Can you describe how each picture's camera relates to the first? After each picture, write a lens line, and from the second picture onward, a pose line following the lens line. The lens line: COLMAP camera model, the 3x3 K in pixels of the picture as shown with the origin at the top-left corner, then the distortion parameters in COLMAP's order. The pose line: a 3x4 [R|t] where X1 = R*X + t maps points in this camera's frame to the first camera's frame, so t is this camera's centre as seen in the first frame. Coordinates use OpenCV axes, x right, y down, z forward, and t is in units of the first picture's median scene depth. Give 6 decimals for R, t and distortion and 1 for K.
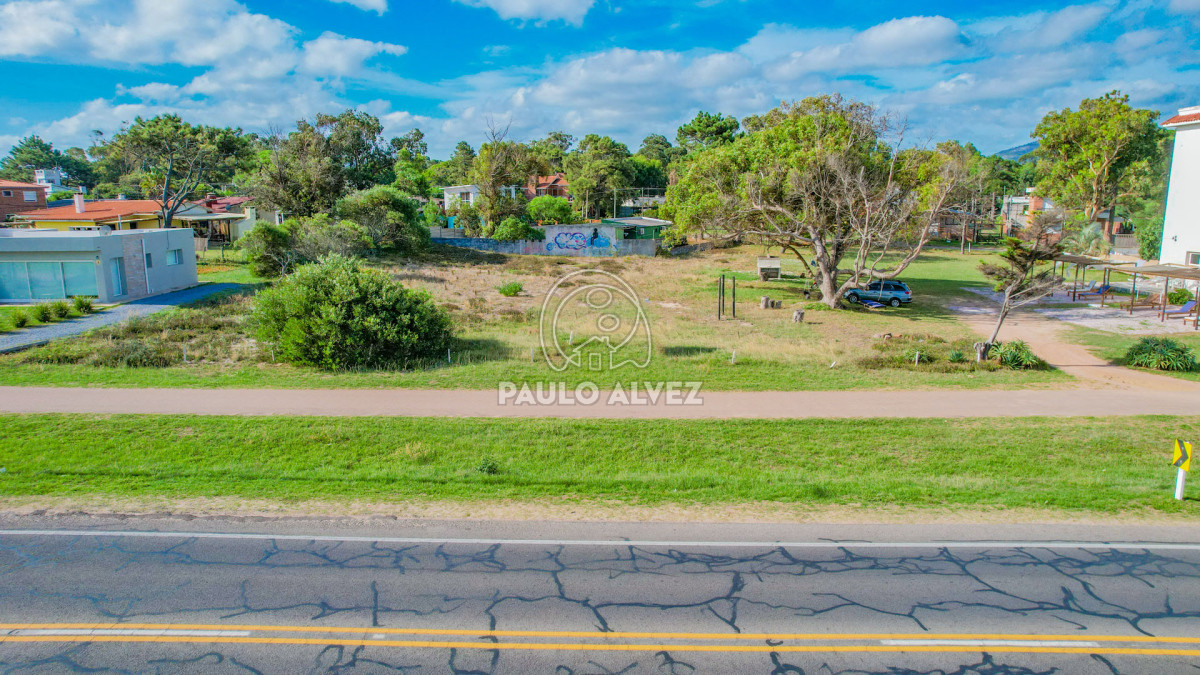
lens RADIAL K [[764.8, 0, 607.6], [0, 764.8, 332.8], [0, 0, 1]] dist [-0.051226, 0.043589]
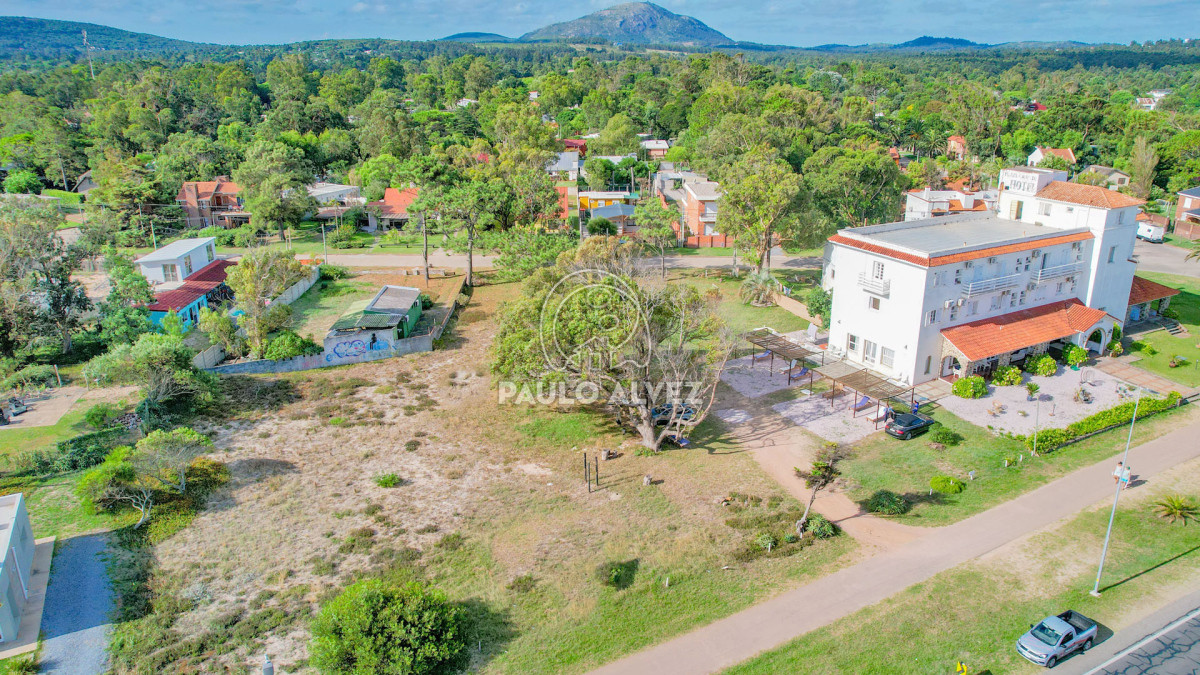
lens RADIAL K [[819.4, 0, 599.5], [0, 819.4, 340.7], [0, 0, 1]] dist [-0.040548, 0.003811]
pose [[0.883941, -0.155679, 0.440923, -0.229810], [0.088072, 0.981504, 0.169983, -0.284391], [-0.459230, -0.111422, 0.881302, -0.097887]]
